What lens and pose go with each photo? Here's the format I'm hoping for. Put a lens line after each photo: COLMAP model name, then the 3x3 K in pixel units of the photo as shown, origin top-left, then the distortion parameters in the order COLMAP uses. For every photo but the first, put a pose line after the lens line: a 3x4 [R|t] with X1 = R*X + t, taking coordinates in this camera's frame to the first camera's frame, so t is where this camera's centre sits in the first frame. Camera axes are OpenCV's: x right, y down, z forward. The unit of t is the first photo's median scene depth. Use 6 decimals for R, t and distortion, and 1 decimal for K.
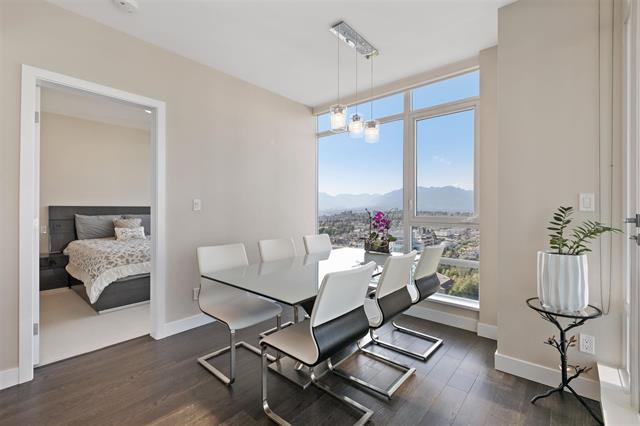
lens RADIAL K [[290.6, 0, 317.4], [0, 290.6, 207.4], [0, 0, 1]] dist [0.002138, -0.000867]
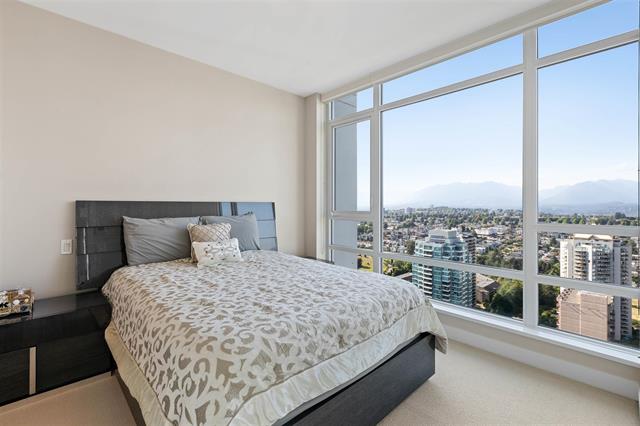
lens RADIAL K [[290.6, 0, 315.1], [0, 290.6, 206.0], [0, 0, 1]] dist [0.002138, -0.000867]
pose [[0.994442, -0.000067, -0.105285, -0.419462], [0.000708, 0.999981, 0.006059, 0.001807], [0.105283, -0.006100, 0.994424, 0.499162]]
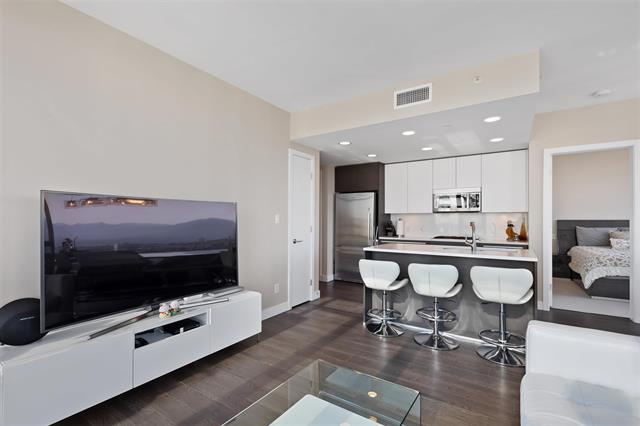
lens RADIAL K [[290.6, 0, 330.4], [0, 290.6, 220.5], [0, 0, 1]] dist [0.002138, -0.000867]
pose [[0.159227, -0.003682, -0.987235, 0.280200], [0.000751, 0.999993, -0.003608, 0.001807], [0.987242, -0.000167, 0.159229, -0.296733]]
